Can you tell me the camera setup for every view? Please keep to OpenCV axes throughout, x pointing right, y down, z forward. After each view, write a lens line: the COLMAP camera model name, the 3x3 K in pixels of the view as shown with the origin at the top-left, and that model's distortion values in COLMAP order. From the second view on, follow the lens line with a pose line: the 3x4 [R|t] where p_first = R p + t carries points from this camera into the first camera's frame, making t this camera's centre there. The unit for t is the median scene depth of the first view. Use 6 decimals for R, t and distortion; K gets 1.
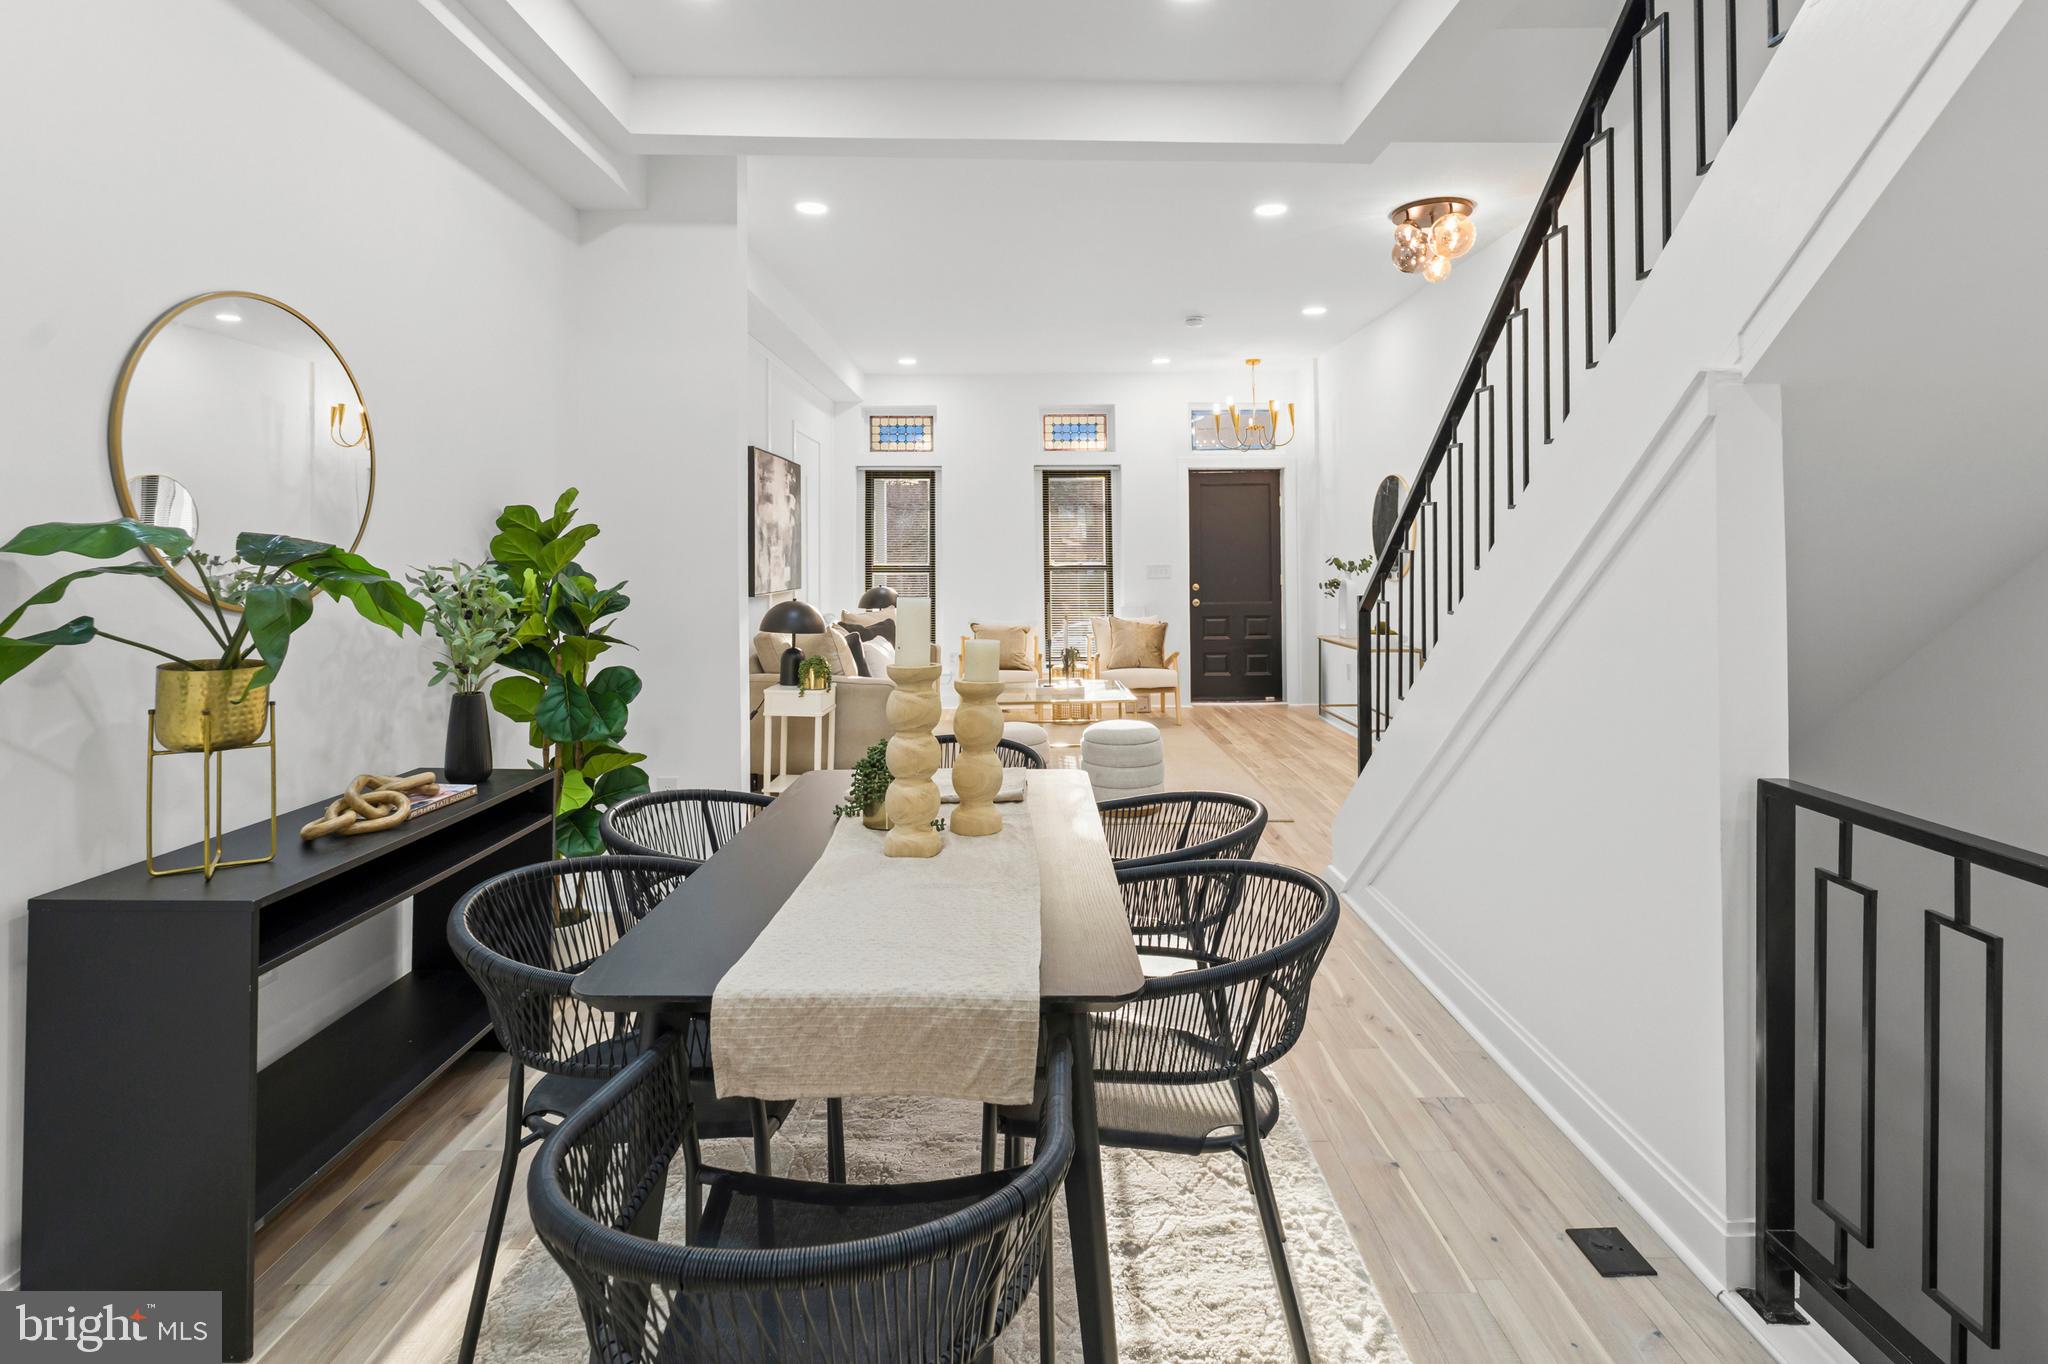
lens RADIAL K [[962.8, 0, 1039.5], [0, 962.8, 581.9], [0, 0, 1]] dist [-0.006299, 0.000166]
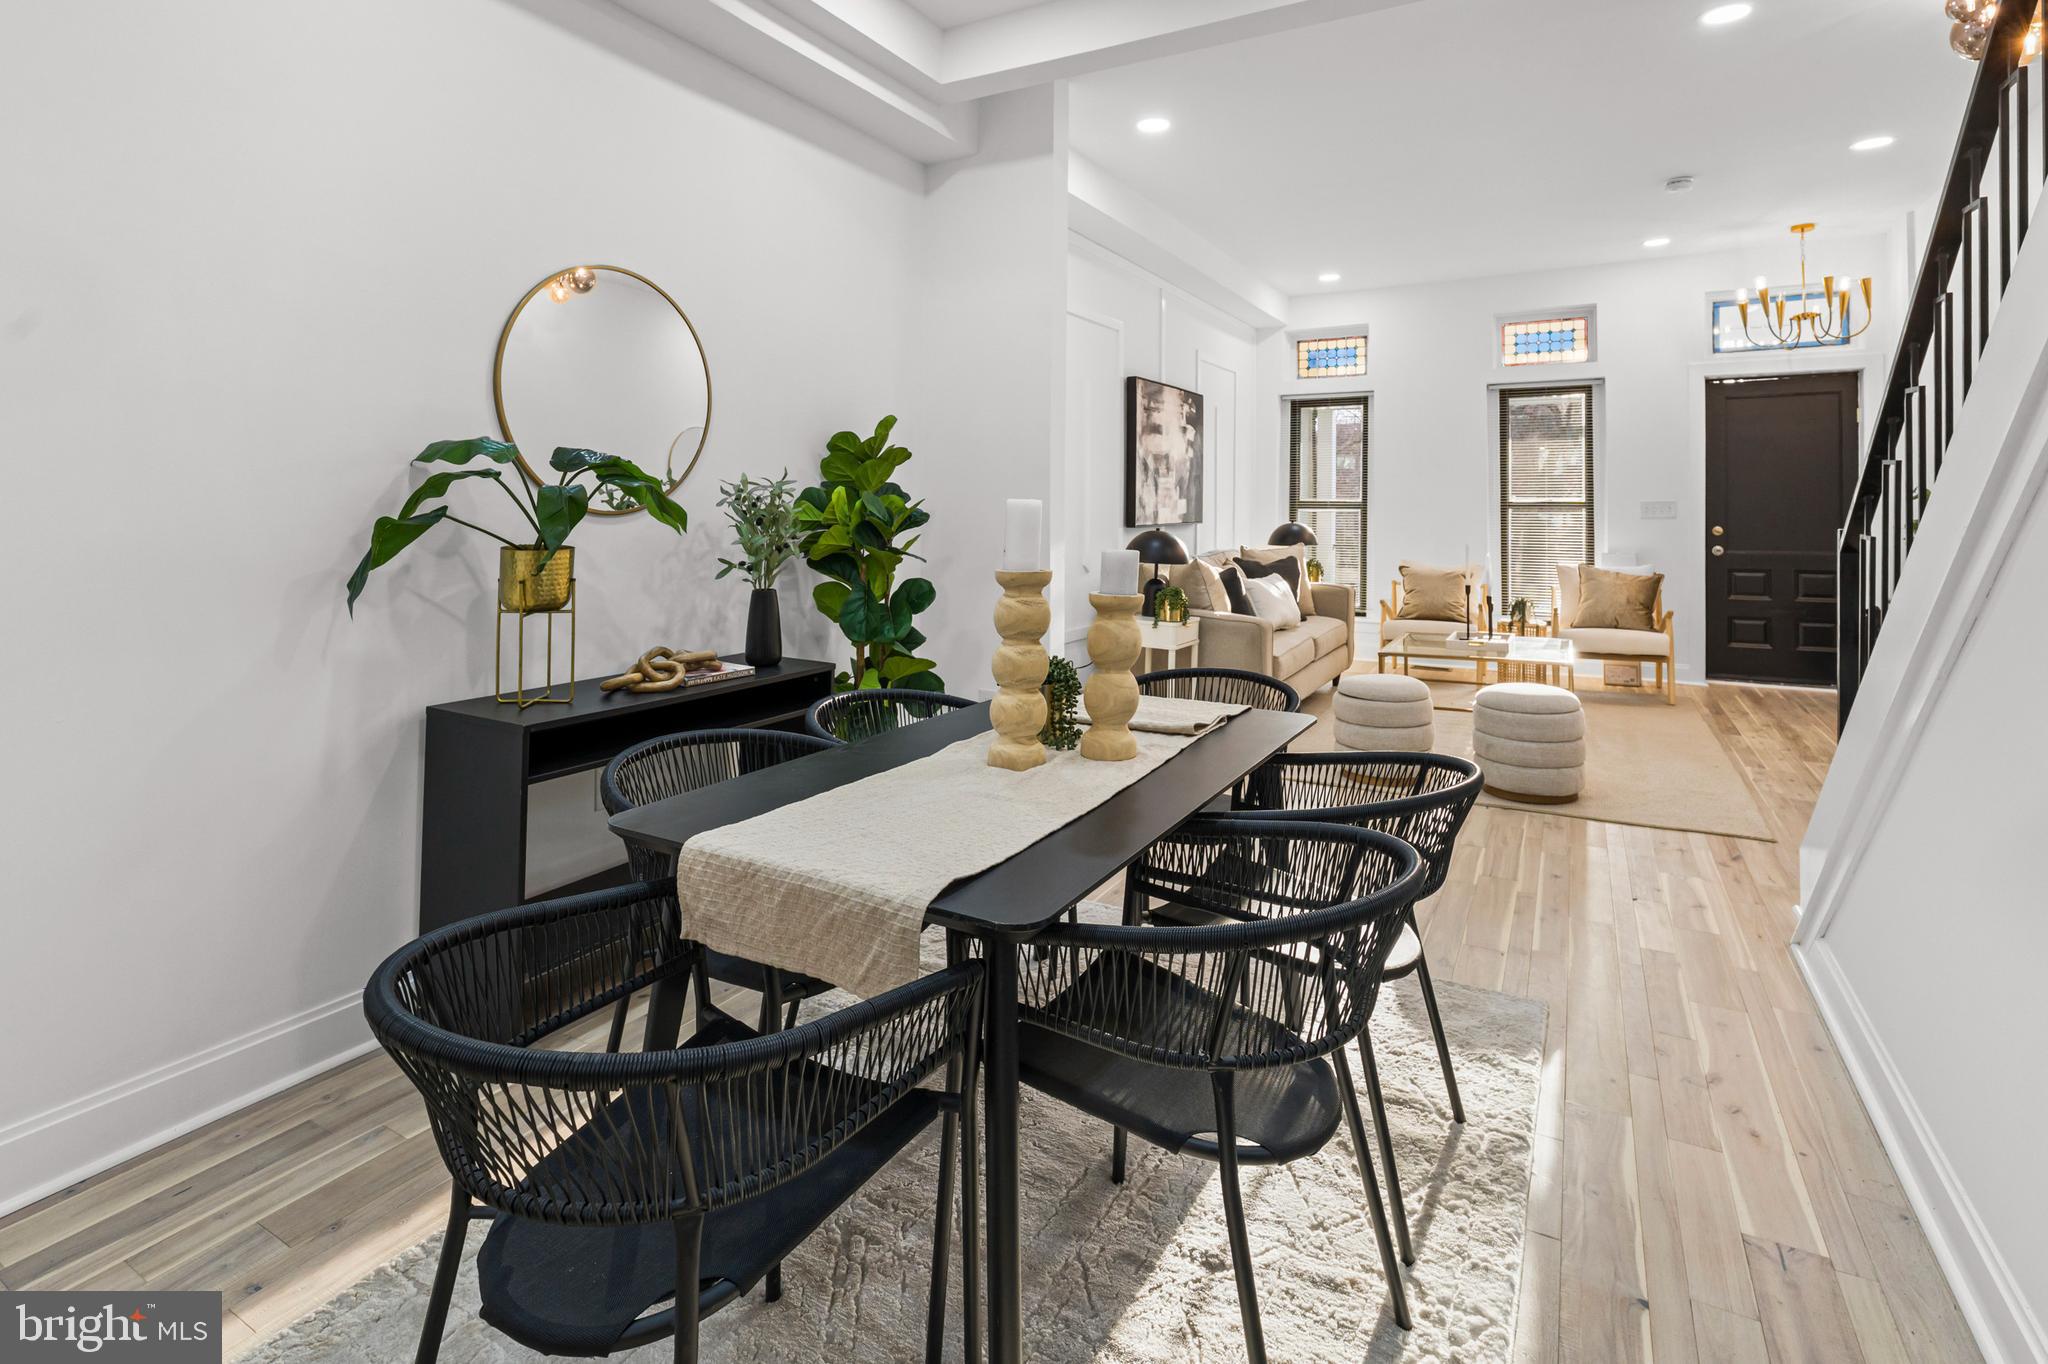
lens RADIAL K [[997.8, 0, 1023.7], [0, 997.8, 522.7], [0, 0, 1]] dist [-0.001639, -0.000084]
pose [[0.866040, 0.013935, -0.499780, 0.136194], [-0.016295, 0.999867, -0.000357, 0.014372], [0.499709, 0.008453, 0.866152, 0.050597]]
